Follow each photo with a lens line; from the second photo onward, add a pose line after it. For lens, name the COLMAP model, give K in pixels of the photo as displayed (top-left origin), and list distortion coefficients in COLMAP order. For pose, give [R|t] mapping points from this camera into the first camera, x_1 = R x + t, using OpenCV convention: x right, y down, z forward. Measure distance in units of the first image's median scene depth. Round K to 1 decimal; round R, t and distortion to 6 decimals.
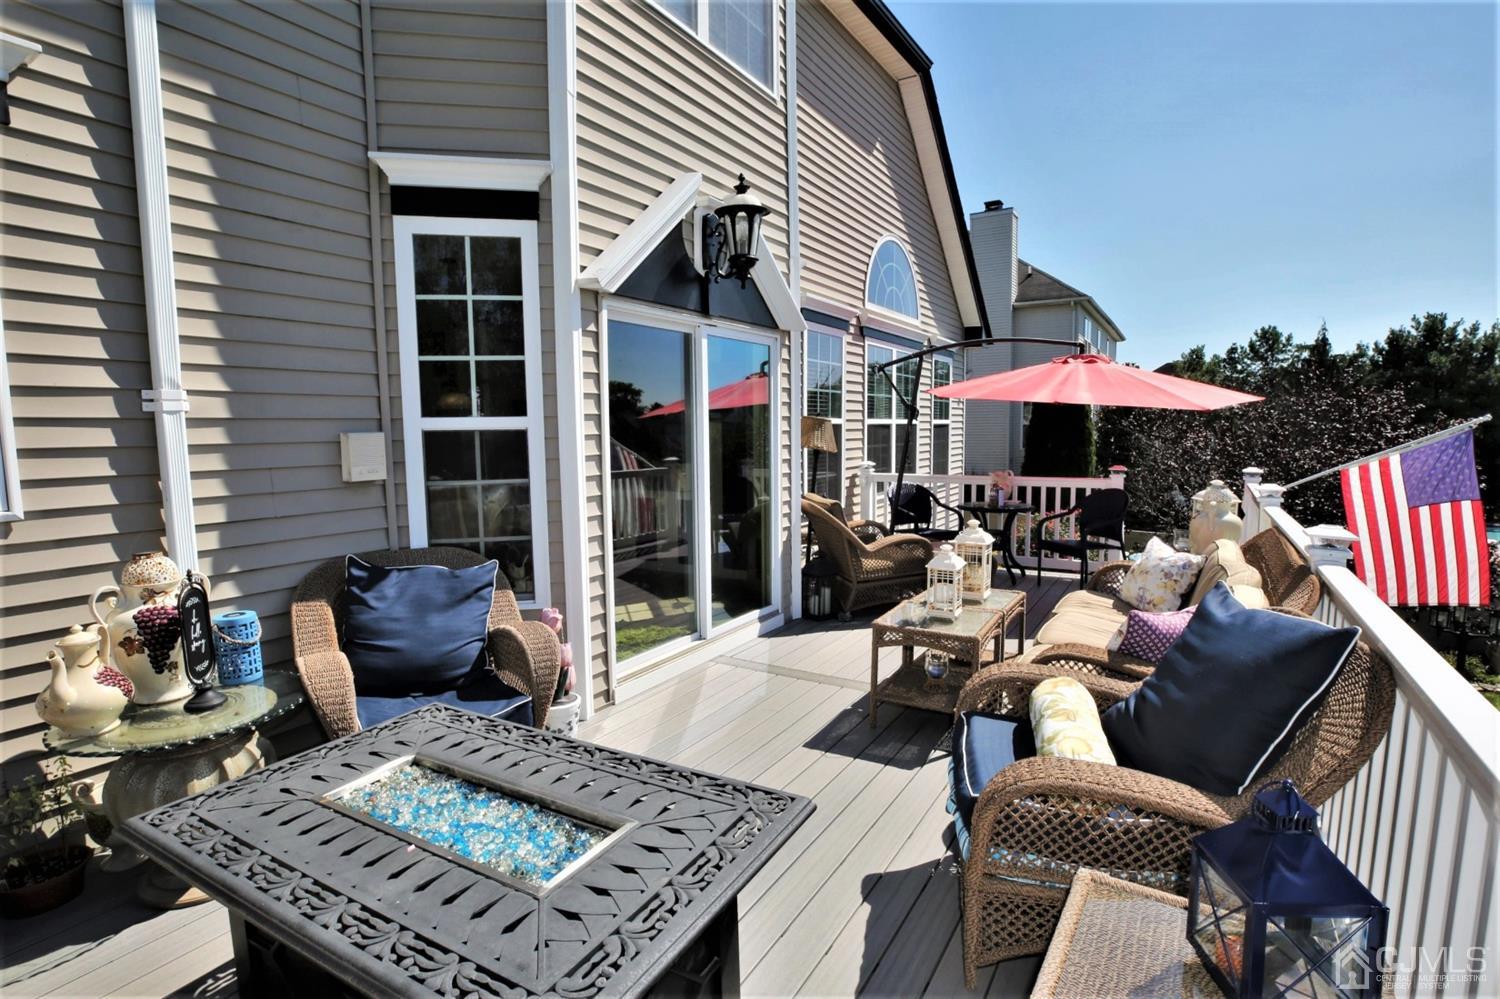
lens RADIAL K [[729.6, 0, 750.0], [0, 729.6, 499.5], [0, 0, 1]] dist [-0.030764, 0.001910]
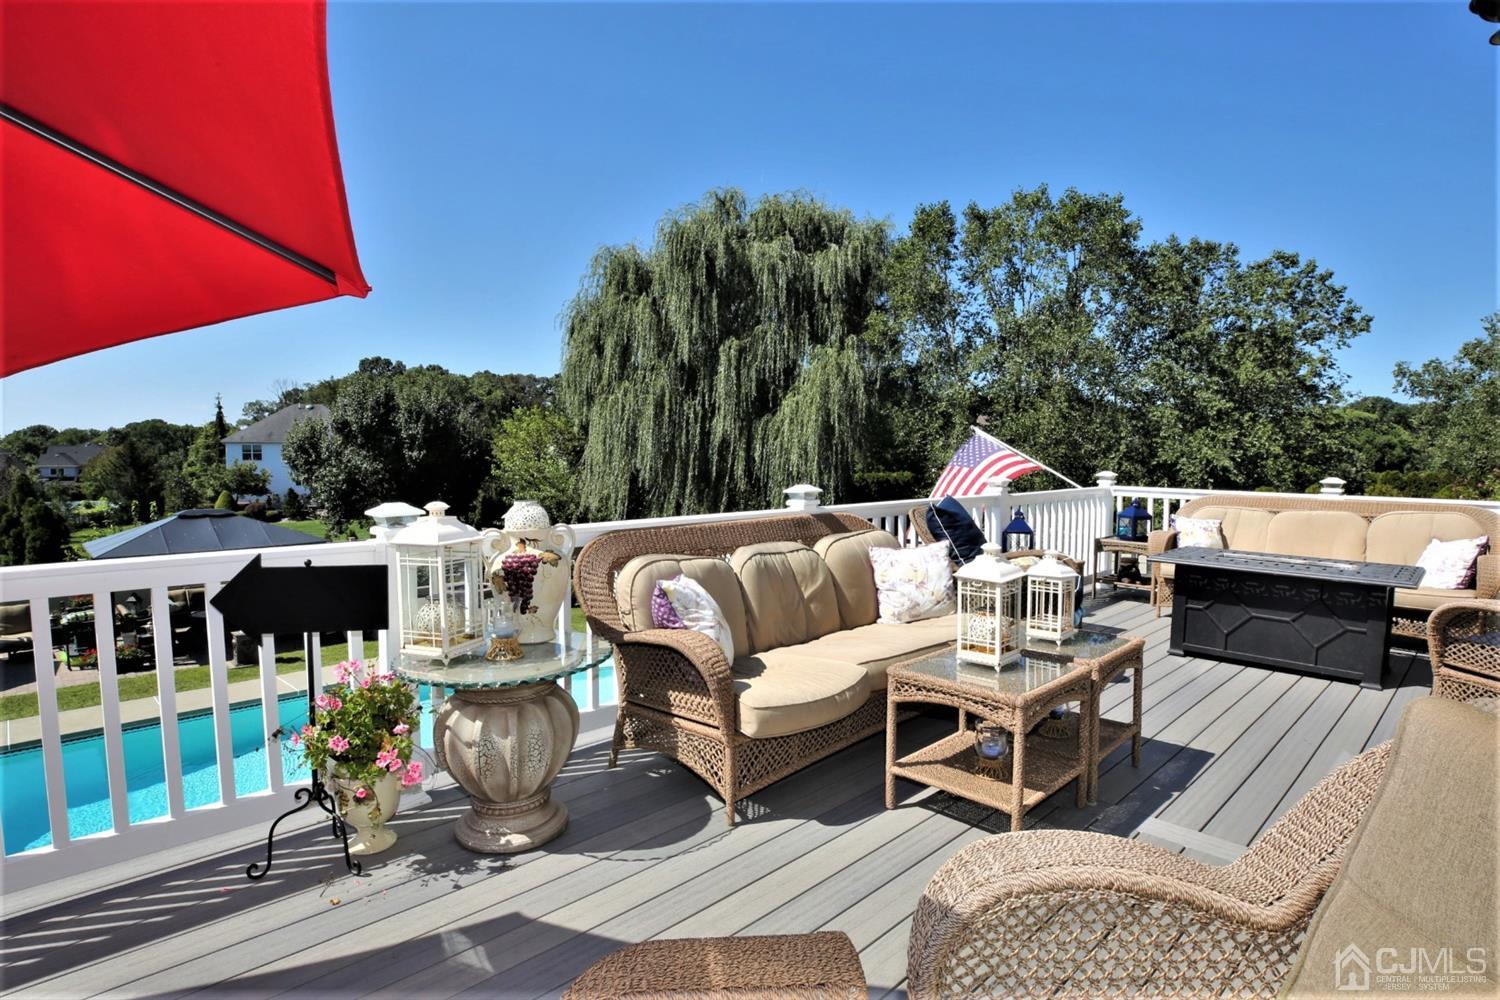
lens RADIAL K [[783.8, 0, 750.0], [0, 783.8, 500.0], [0, 0, 1]] dist [-0.044376, 0.015228]
pose [[-0.969316, -0.006178, 0.245740, 0.268366], [0.033256, 0.987197, 0.155999, -0.097623], [-0.243558, 0.159384, -0.956701, 1.342041]]
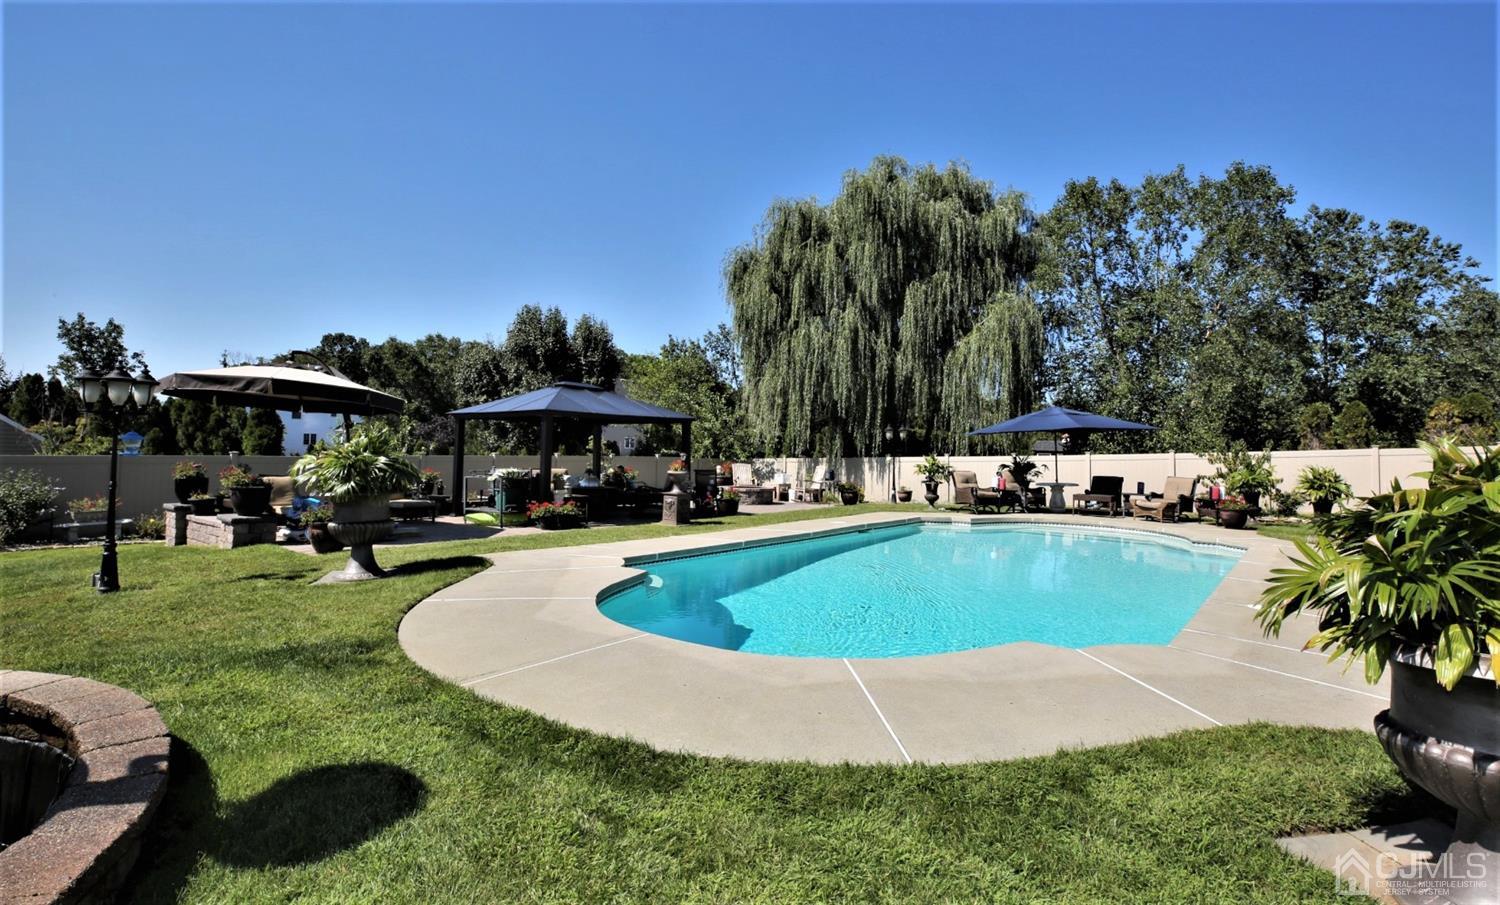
lens RADIAL K [[734.6, 0, 750.1], [0, 734.6, 420.5], [0, 0, 1]] dist [-0.036021, -0.000045]
pose [[-0.992903, -0.009257, 0.118568, 2.265649], [-0.002368, 0.998307, 0.058109, 0.360859], [-0.118905, 0.057416, -0.991244, 1.790821]]
